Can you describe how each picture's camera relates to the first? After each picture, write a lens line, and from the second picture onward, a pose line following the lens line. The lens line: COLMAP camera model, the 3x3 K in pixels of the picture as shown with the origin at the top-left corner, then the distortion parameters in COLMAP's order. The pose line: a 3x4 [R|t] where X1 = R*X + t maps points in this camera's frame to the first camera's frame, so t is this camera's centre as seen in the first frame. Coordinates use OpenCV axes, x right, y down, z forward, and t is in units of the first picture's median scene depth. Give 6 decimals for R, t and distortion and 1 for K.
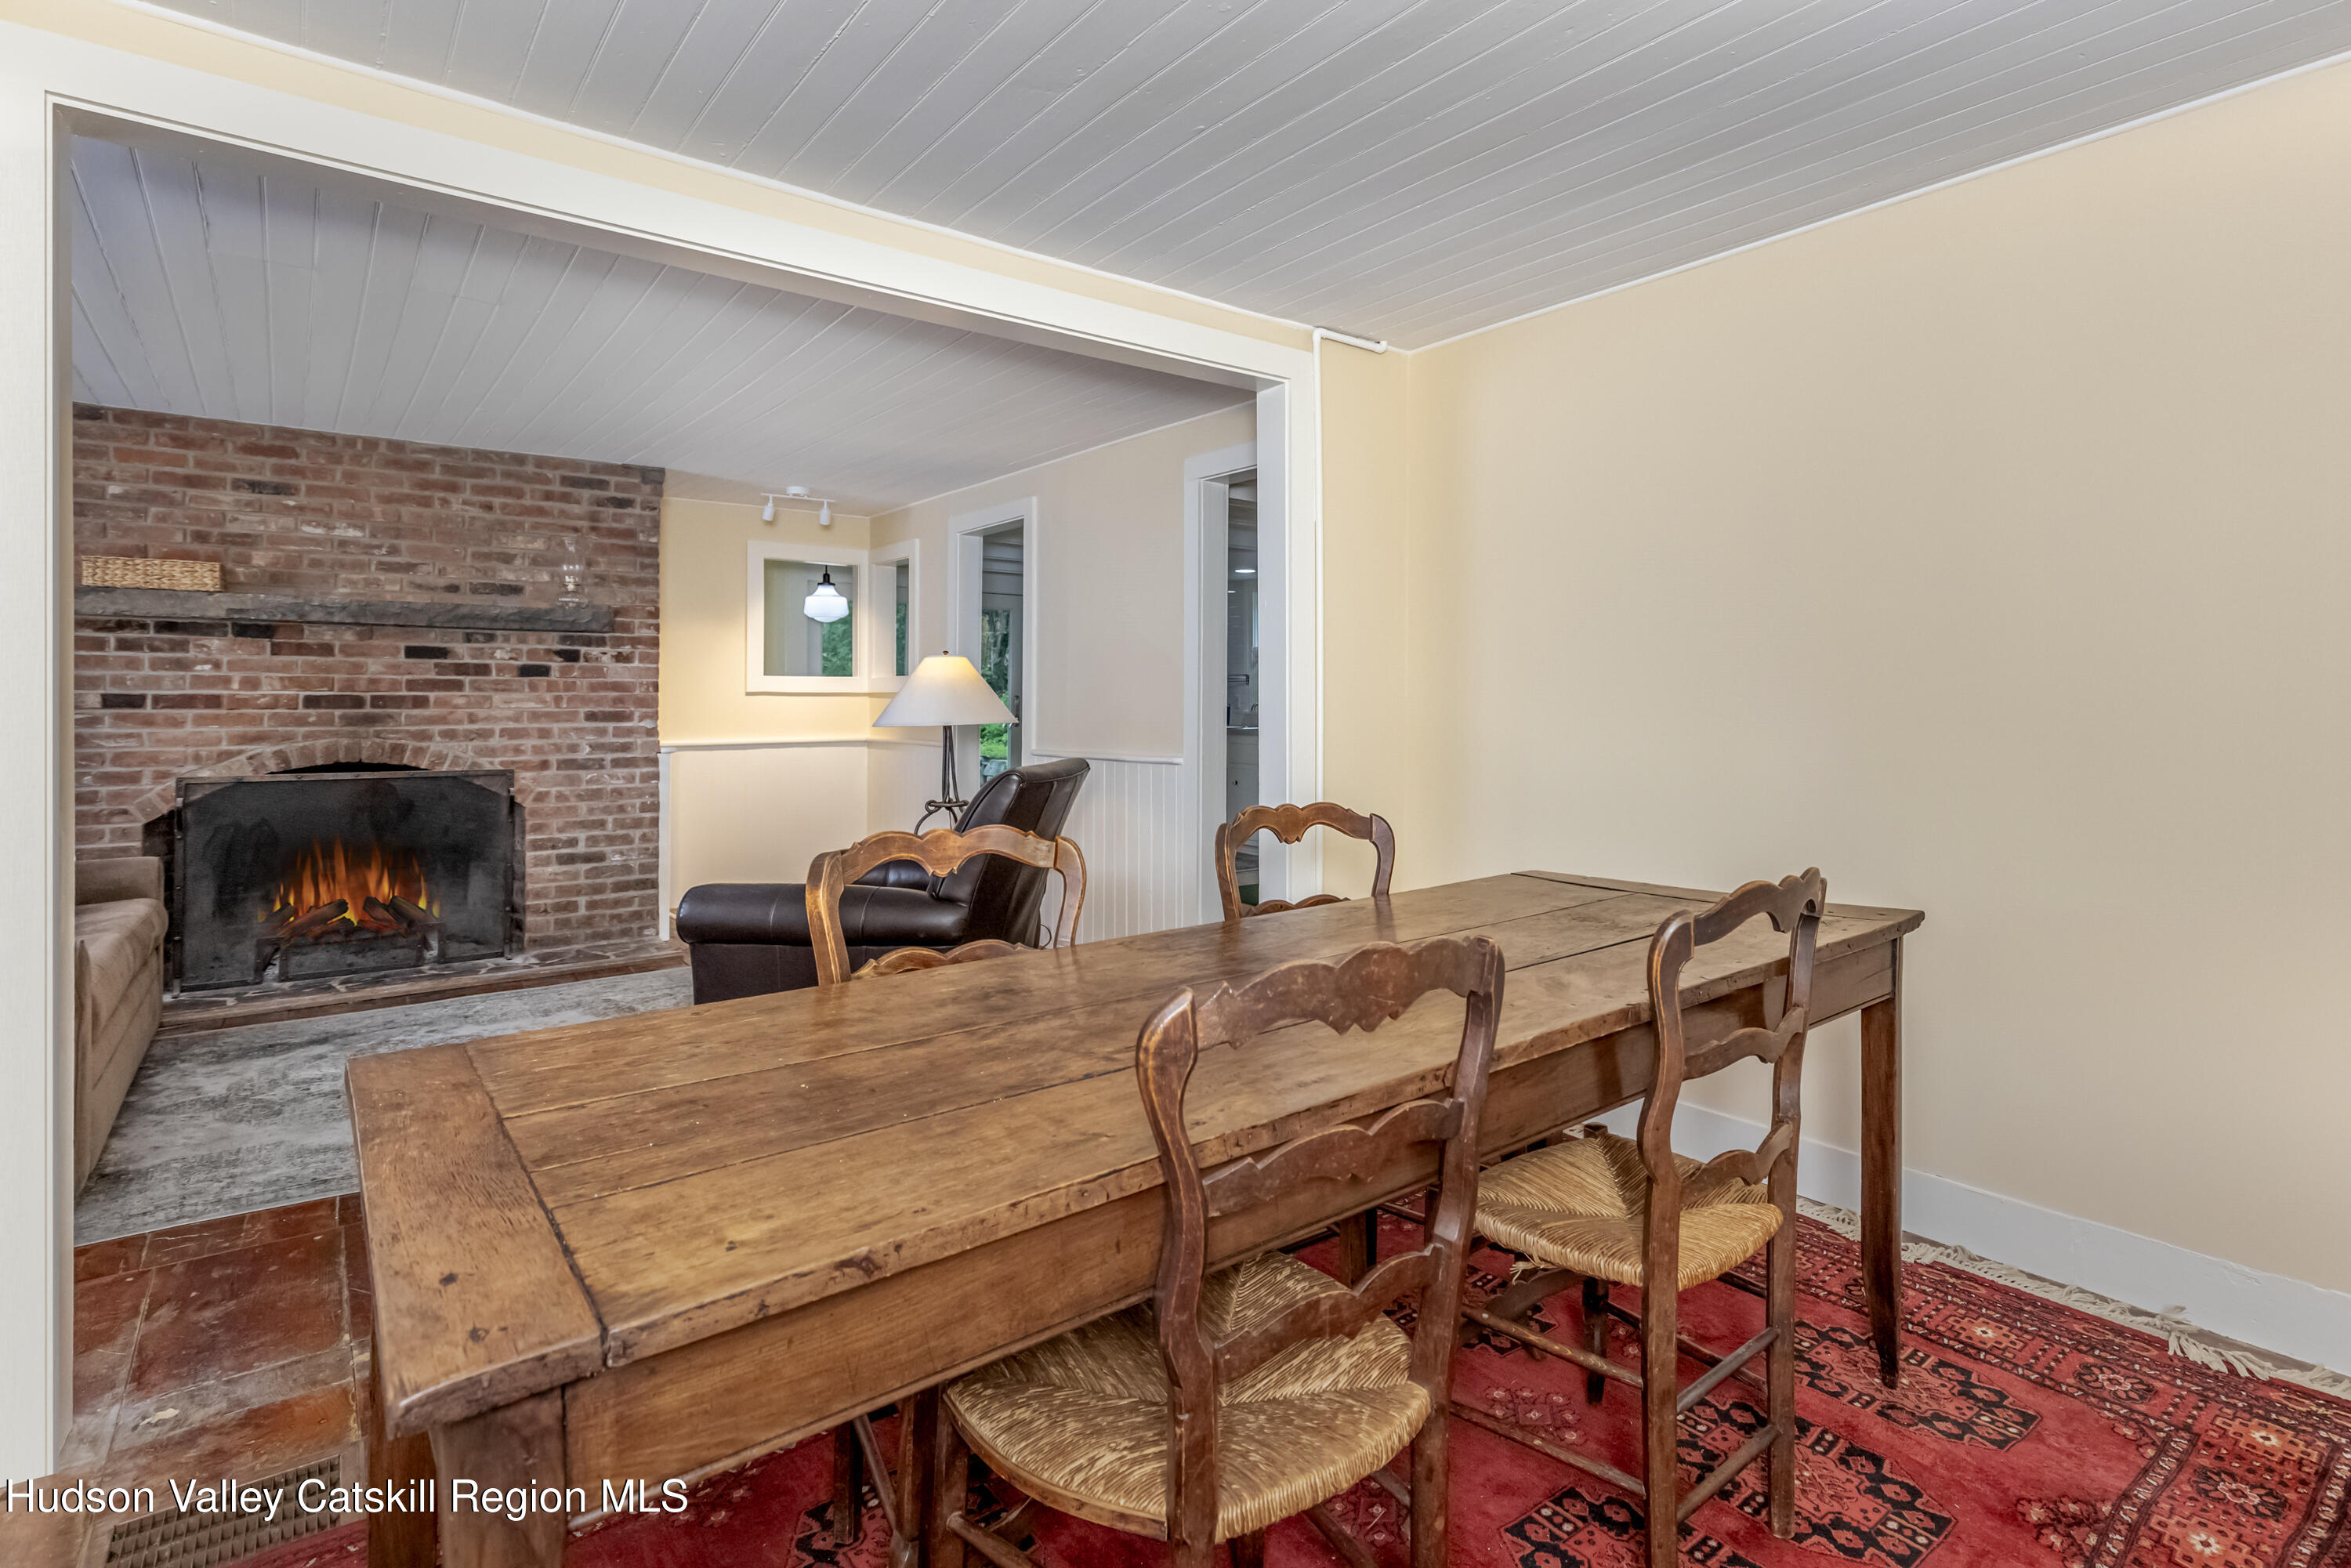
lens RADIAL K [[1150.7, 0, 1298.0], [0, 1150.7, 689.5], [0, 0, 1]] dist [0.003354, -0.000994]
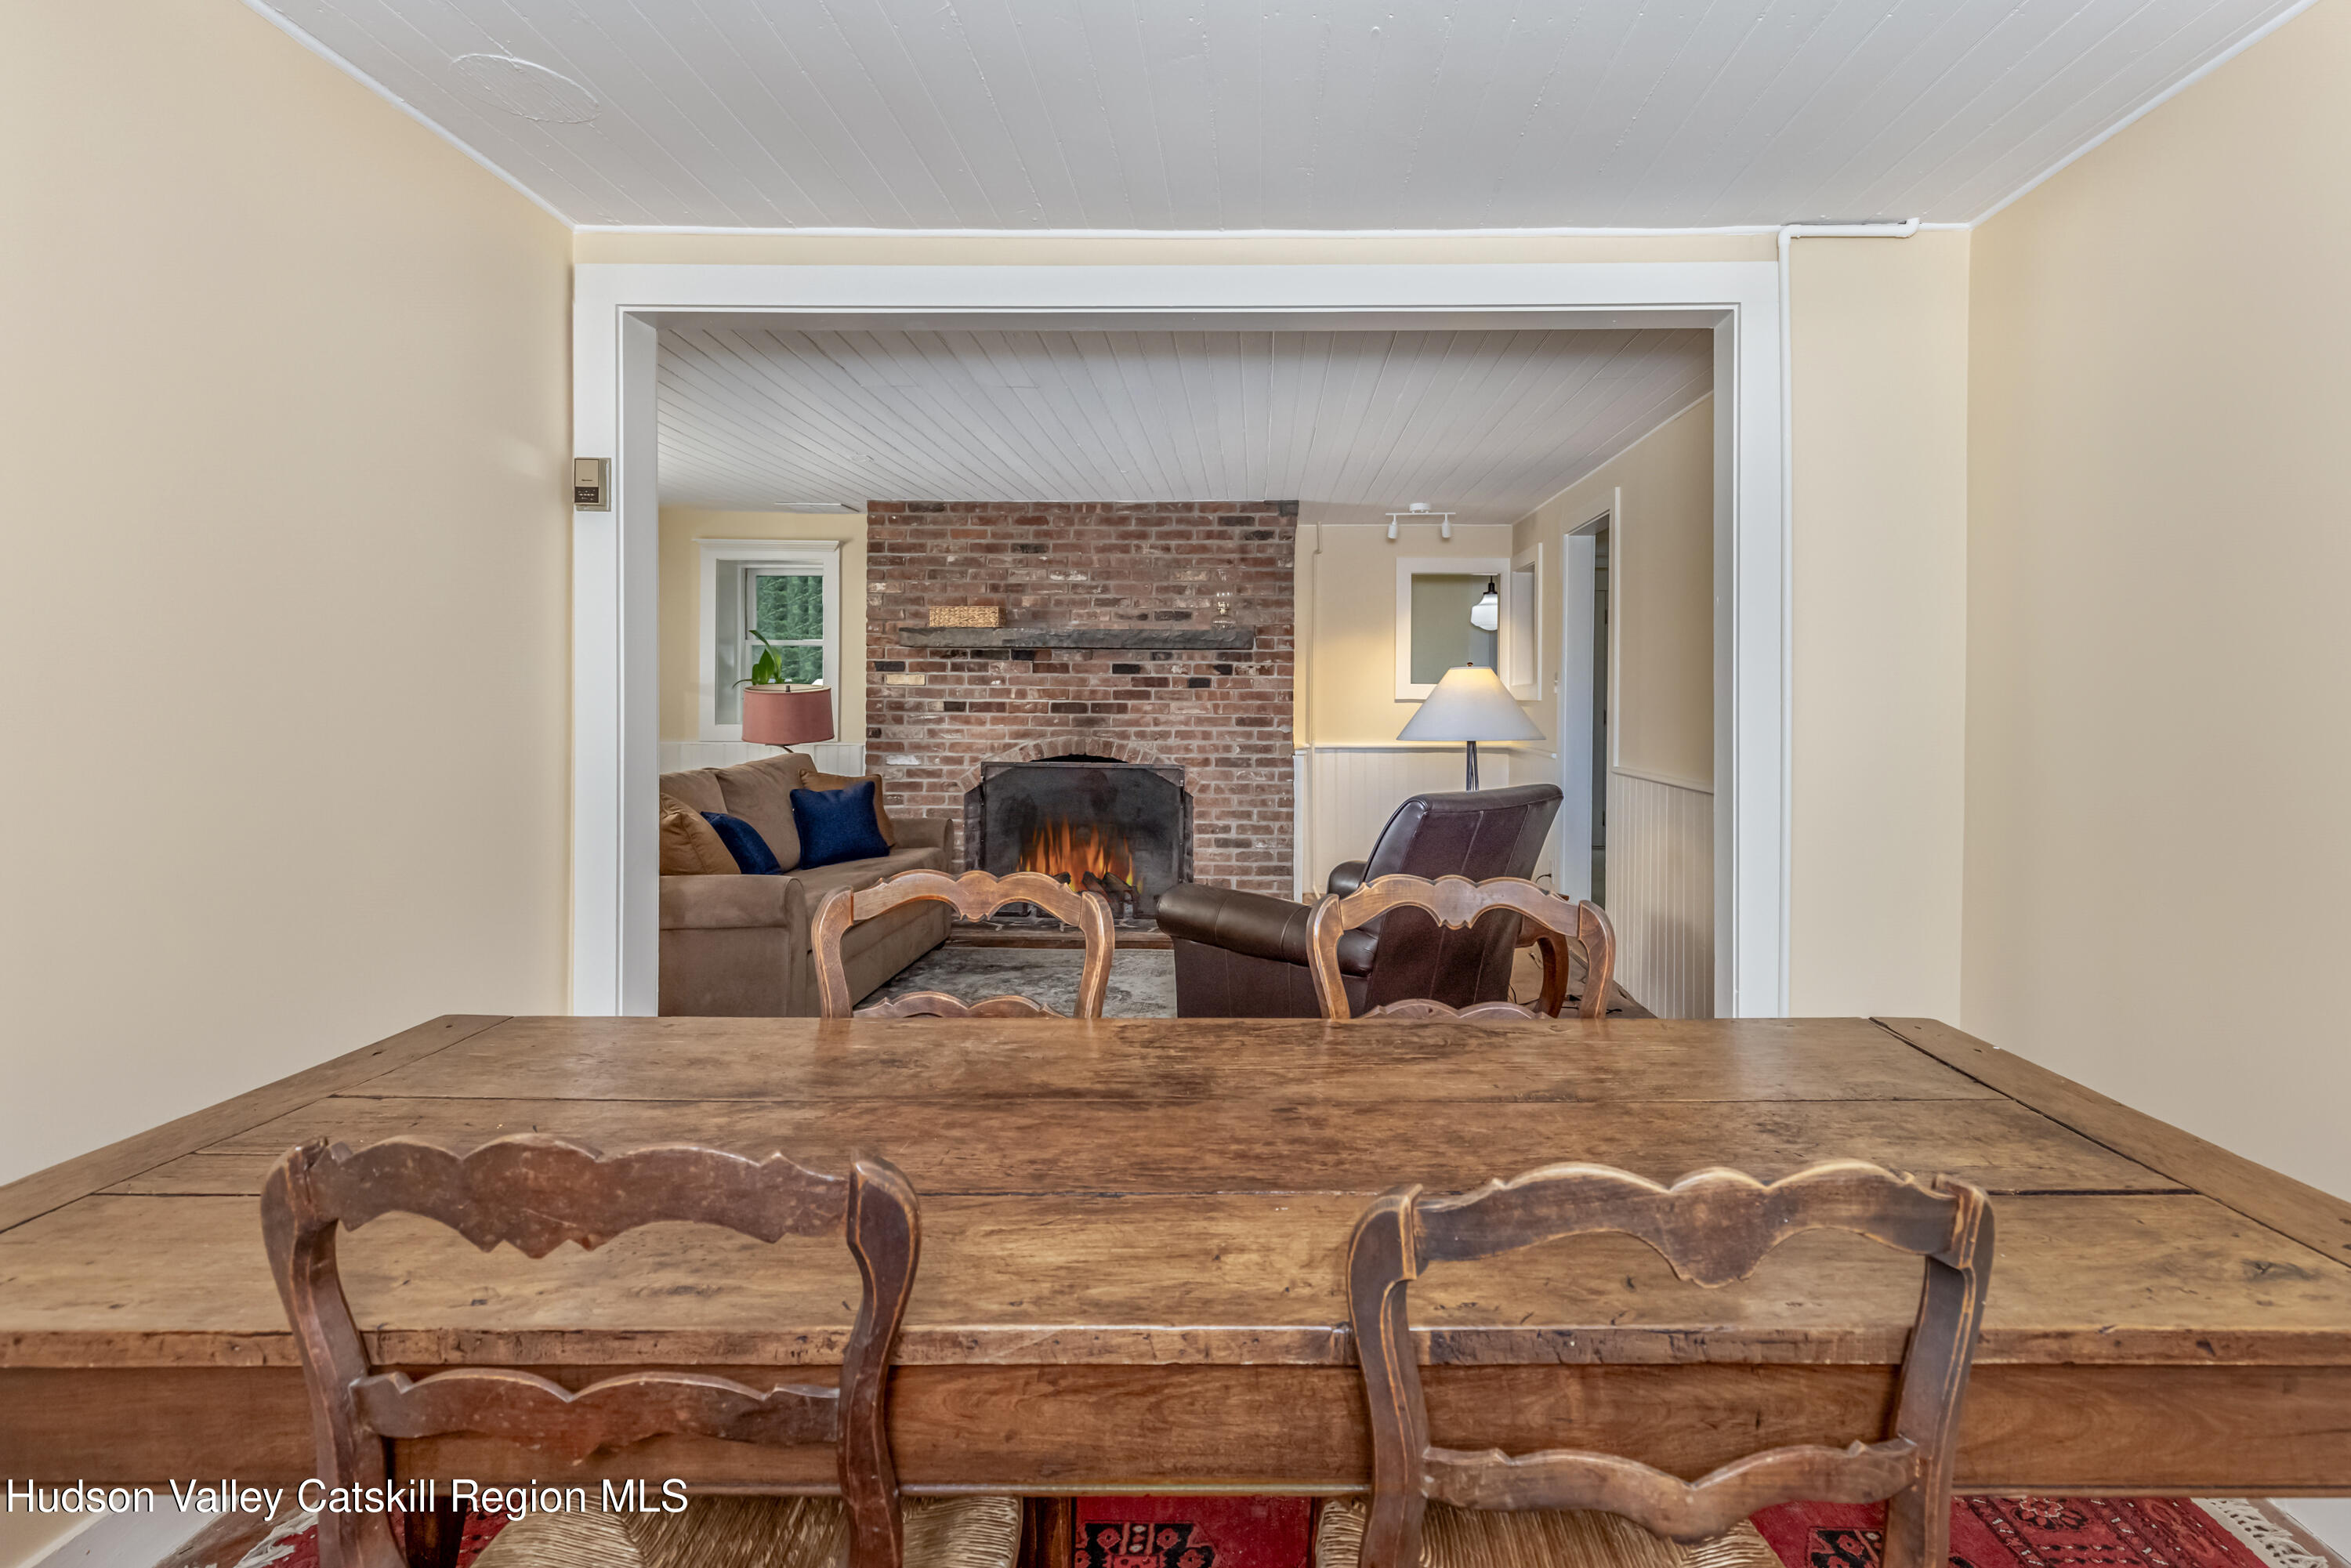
lens RADIAL K [[1150.7, 0, 1218.9], [0, 1150.7, 692.0], [0, 0, 1]] dist [0.003354, -0.000994]
pose [[0.758885, 0.000629, -0.651225, 0.133629], [0.000282, 0.999999, 0.001294, -0.008557], [0.651225, -0.001166, 0.758884, 0.115431]]
